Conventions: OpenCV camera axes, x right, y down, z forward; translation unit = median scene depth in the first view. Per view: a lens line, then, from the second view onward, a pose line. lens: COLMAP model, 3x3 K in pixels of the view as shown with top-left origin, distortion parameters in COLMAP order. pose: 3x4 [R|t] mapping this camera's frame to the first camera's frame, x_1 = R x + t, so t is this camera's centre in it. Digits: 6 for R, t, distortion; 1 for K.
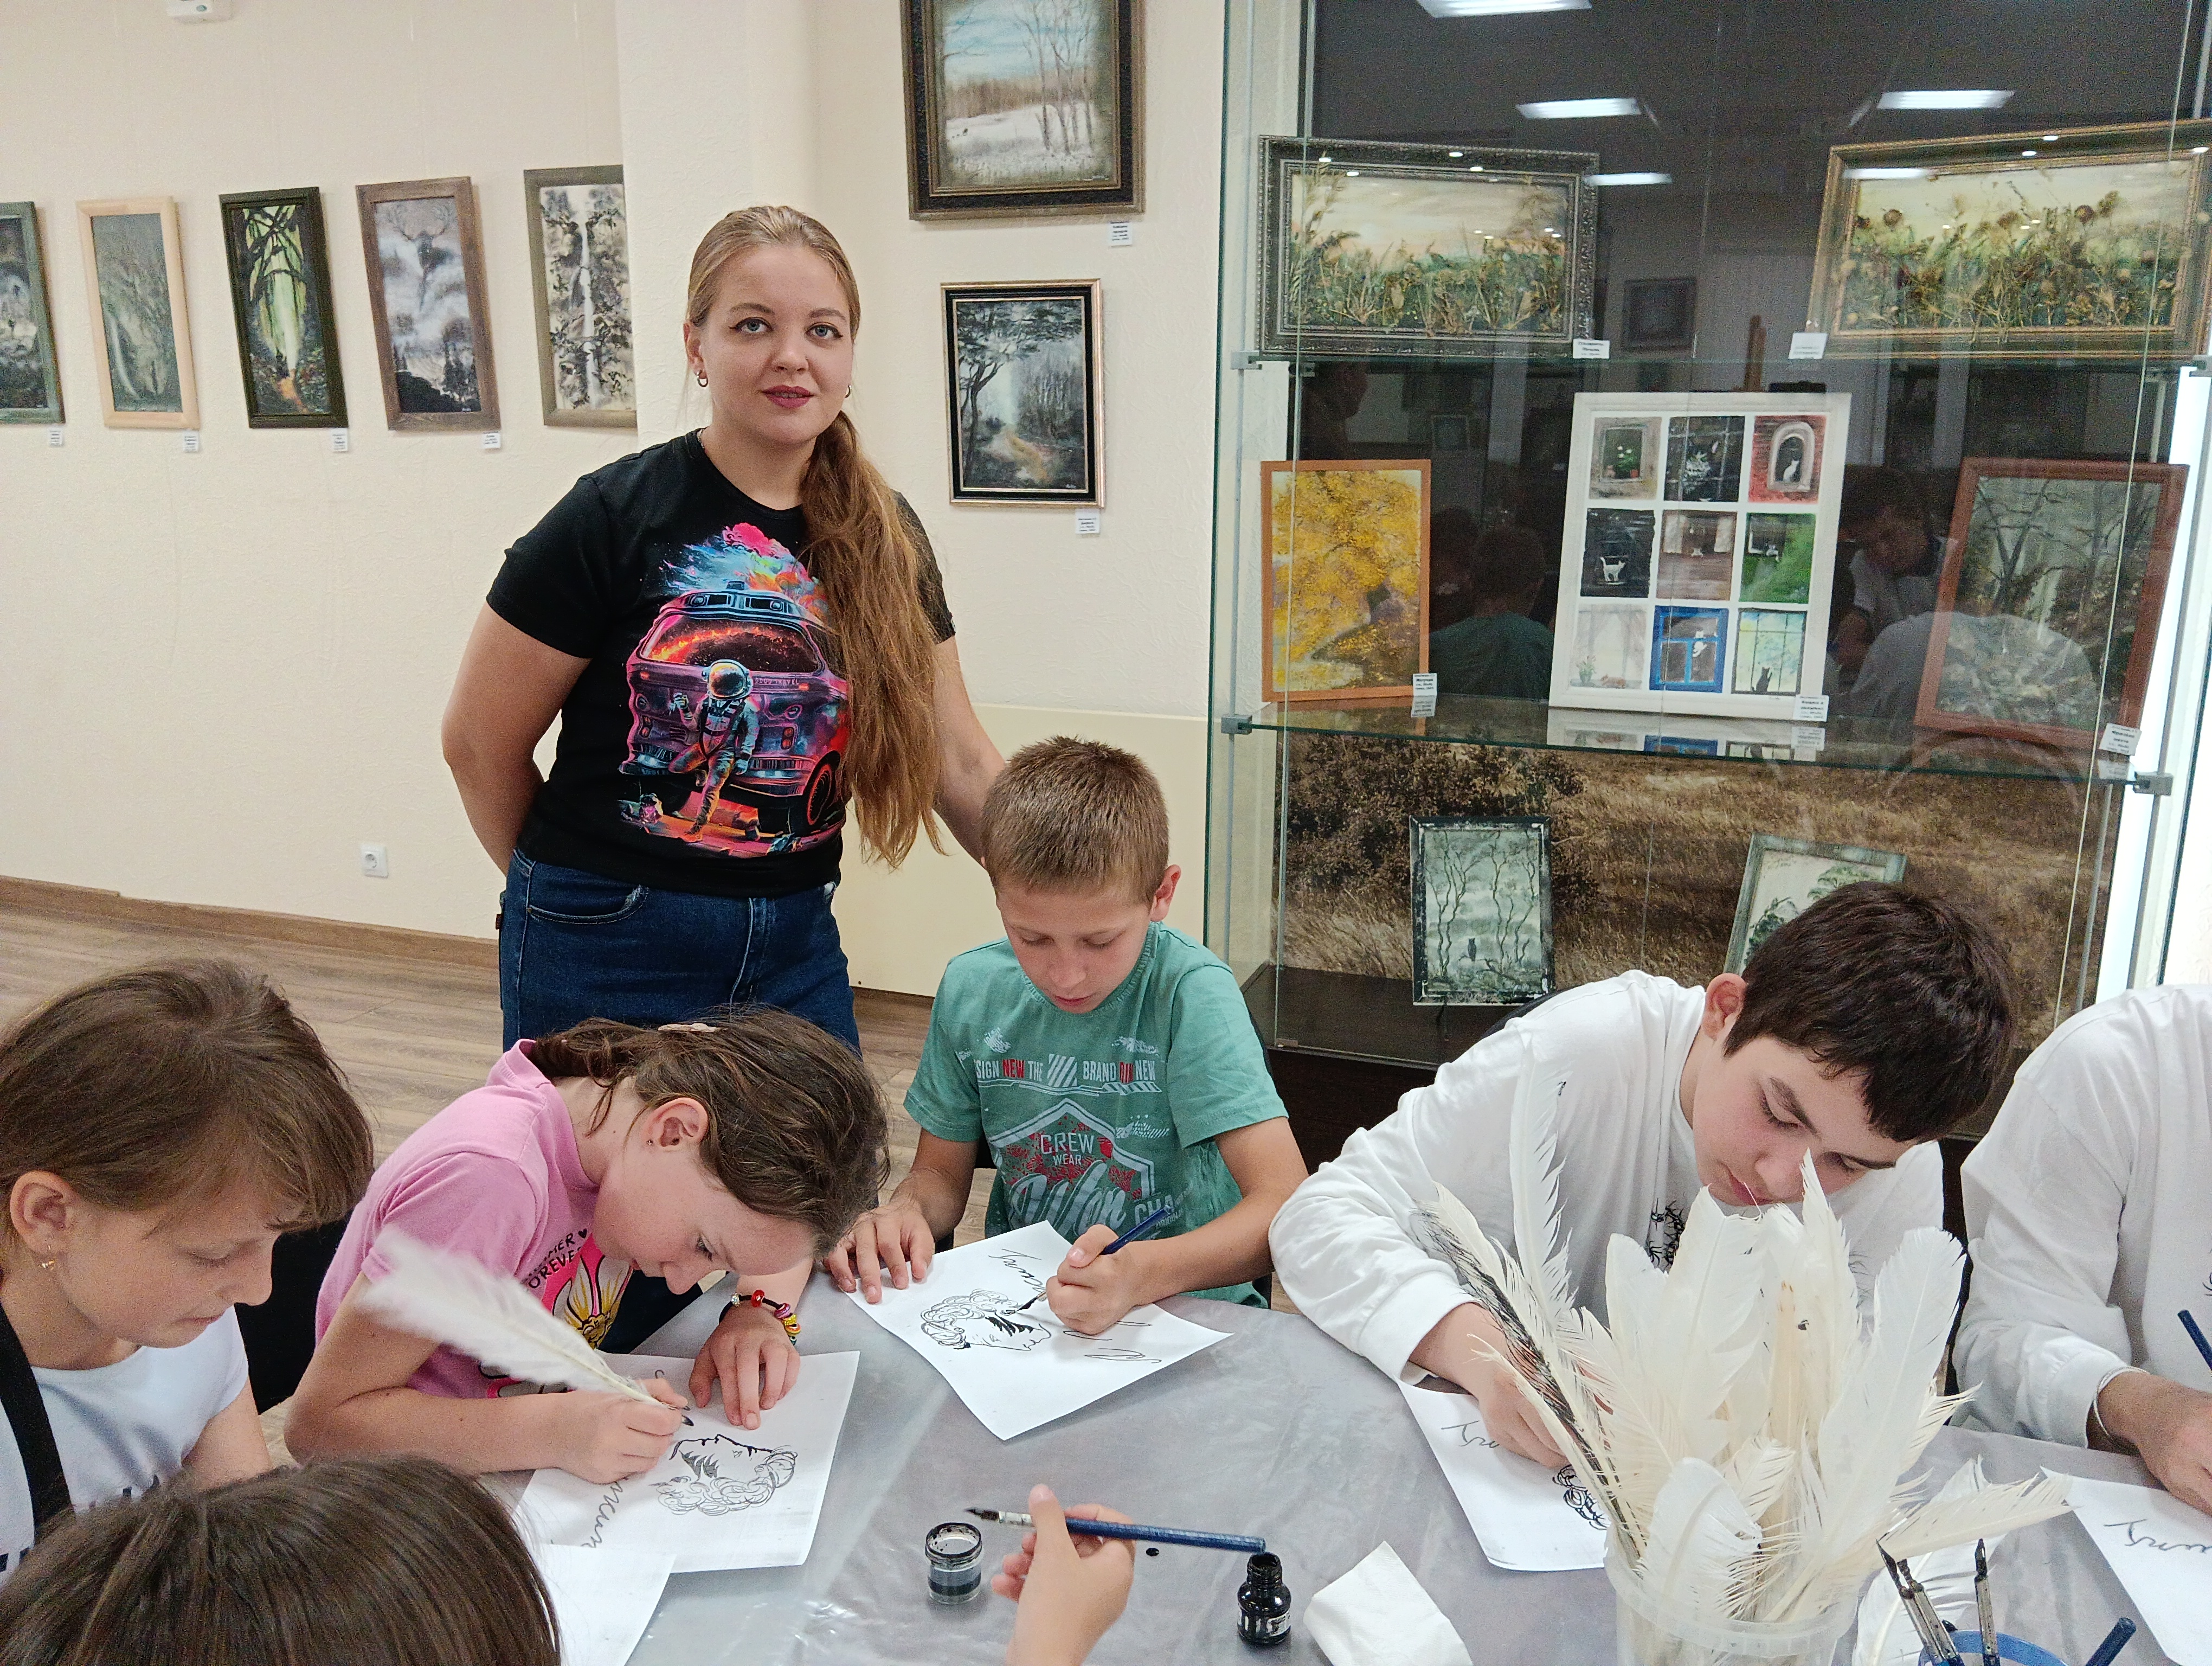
lens RADIAL K [[1811.8, 0, 1107.3], [0, 1811.8, 836.5], [0, 0, 1]] dist [0.072302, -0.152378]
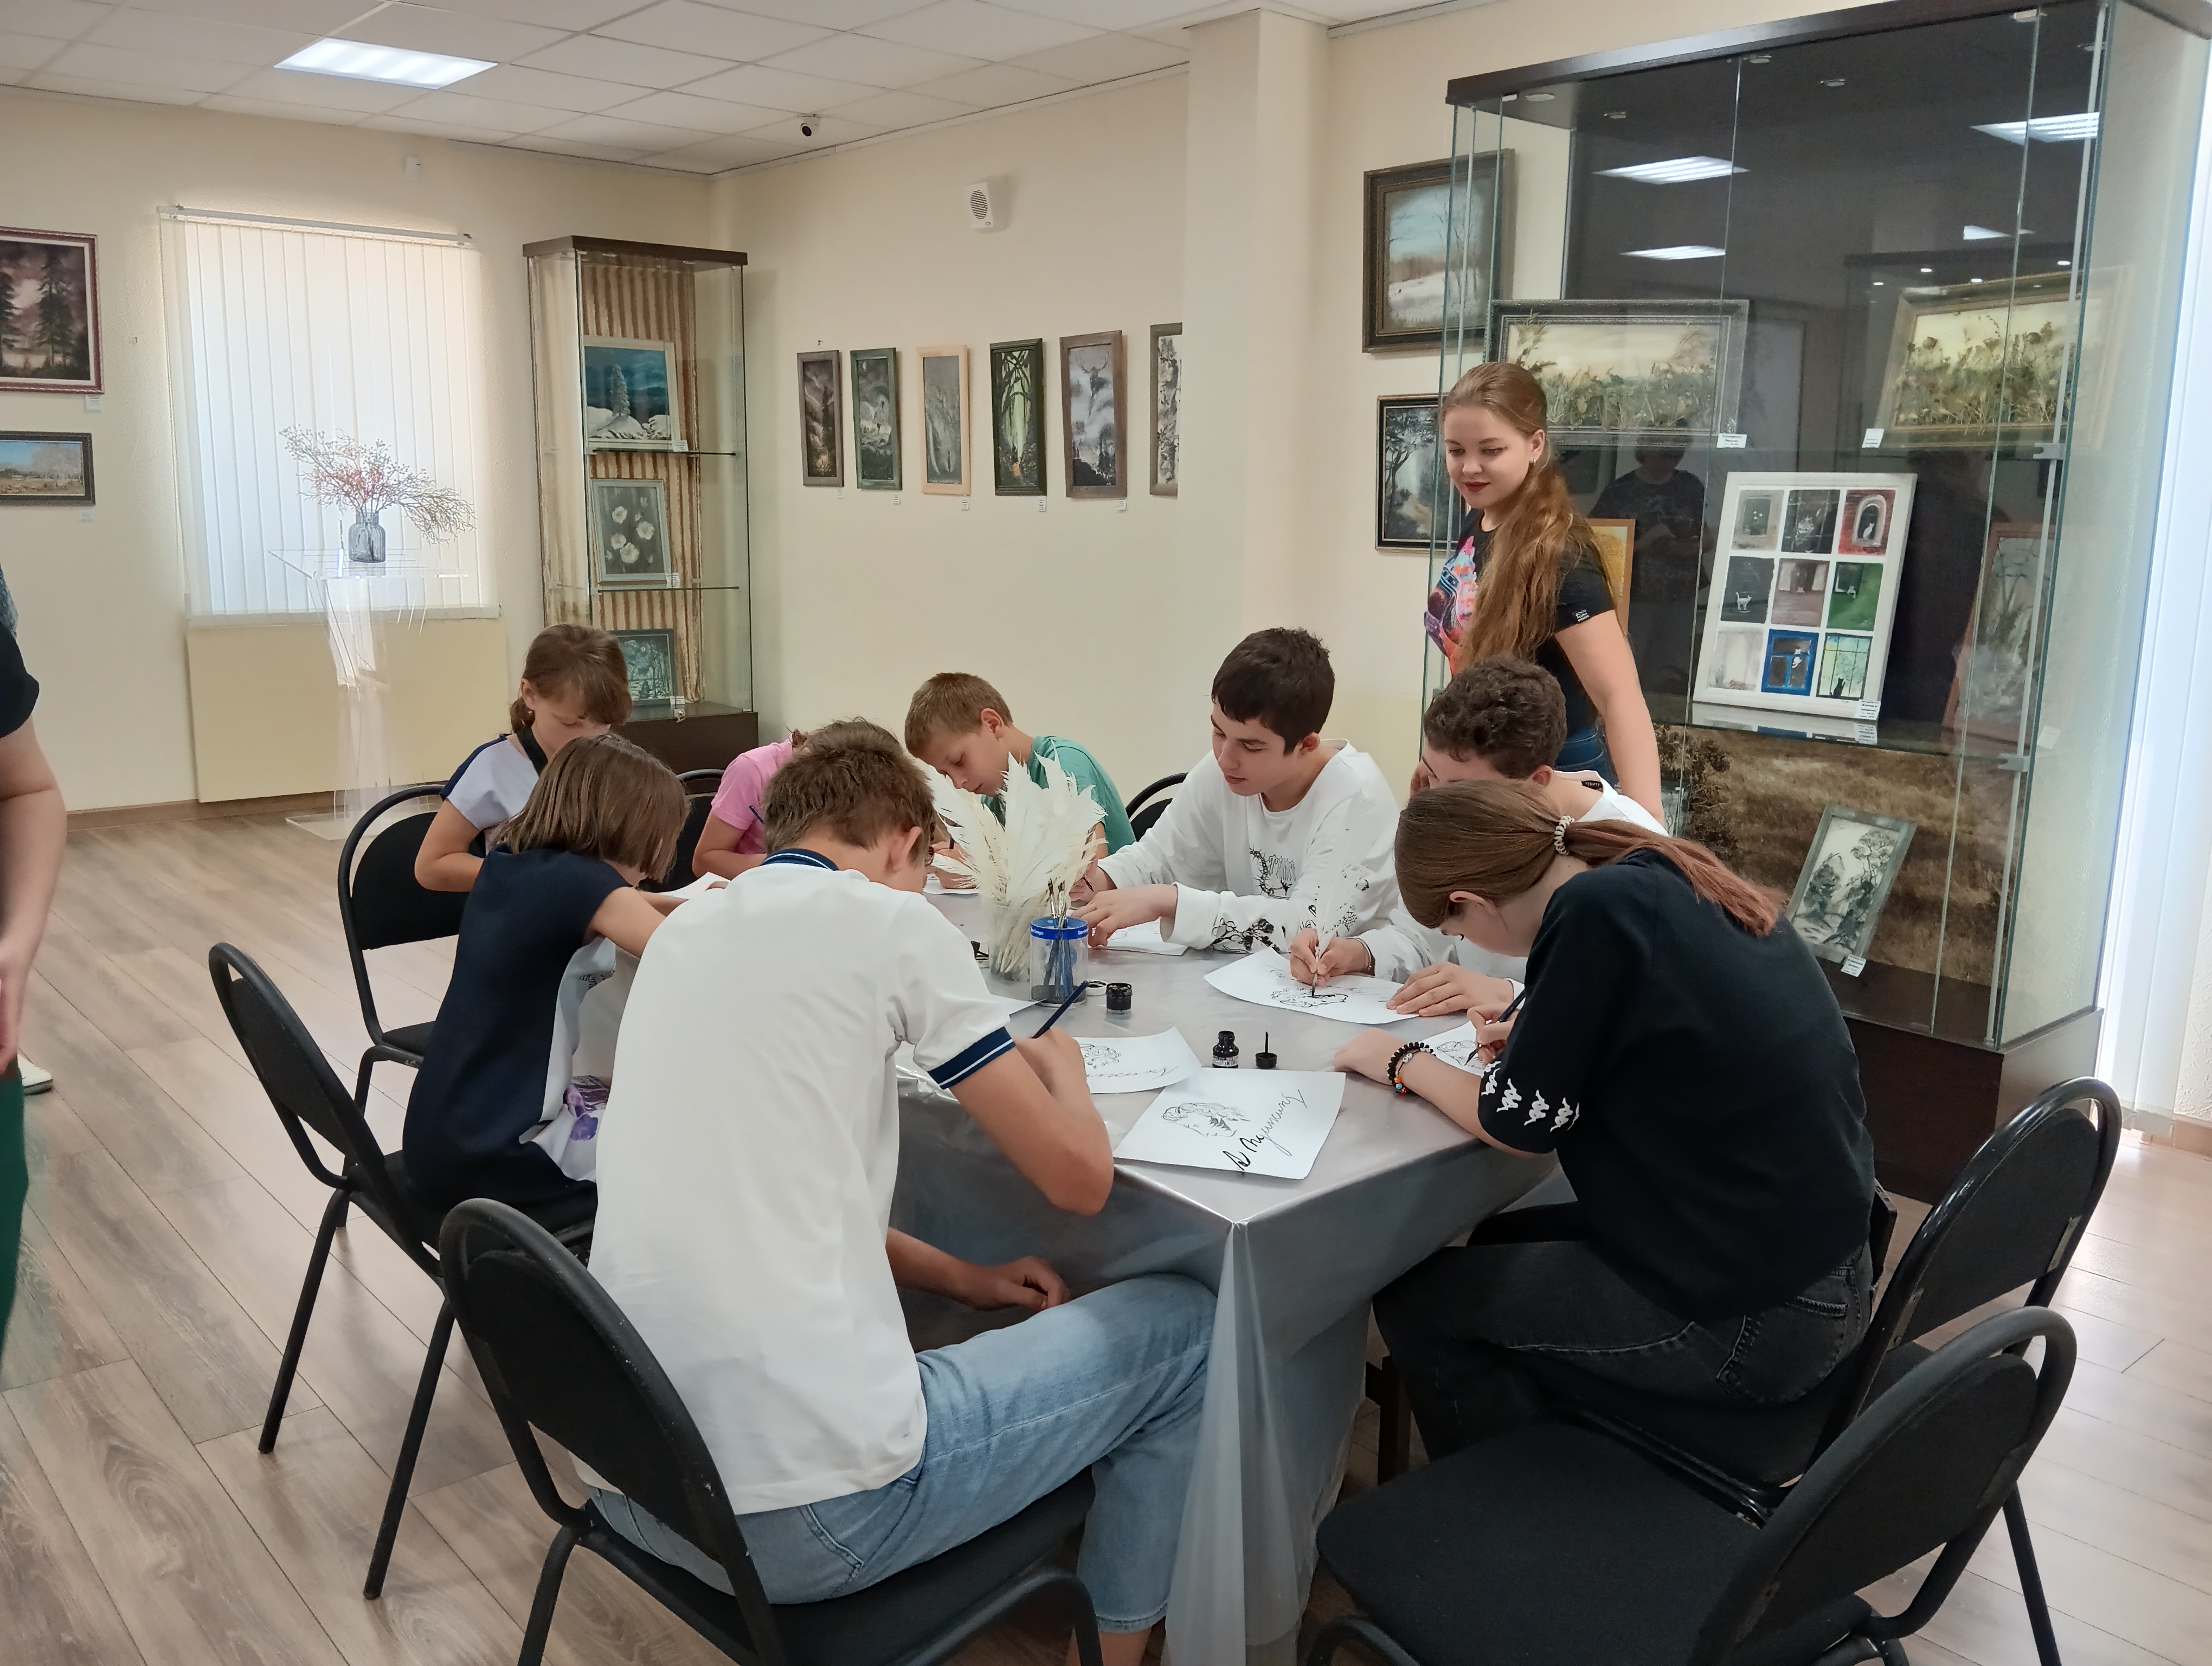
lens RADIAL K [[1811.8, 0, 1096.9], [0, 1811.8, 839.8], [0, 0, 1]] dist [0.072302, -0.152378]
pose [[0.873161, 0.101908, -0.476659, 0.508095], [-0.122961, 0.992325, -0.013090, 0.102531], [0.471667, 0.070040, 0.878991, -0.392062]]
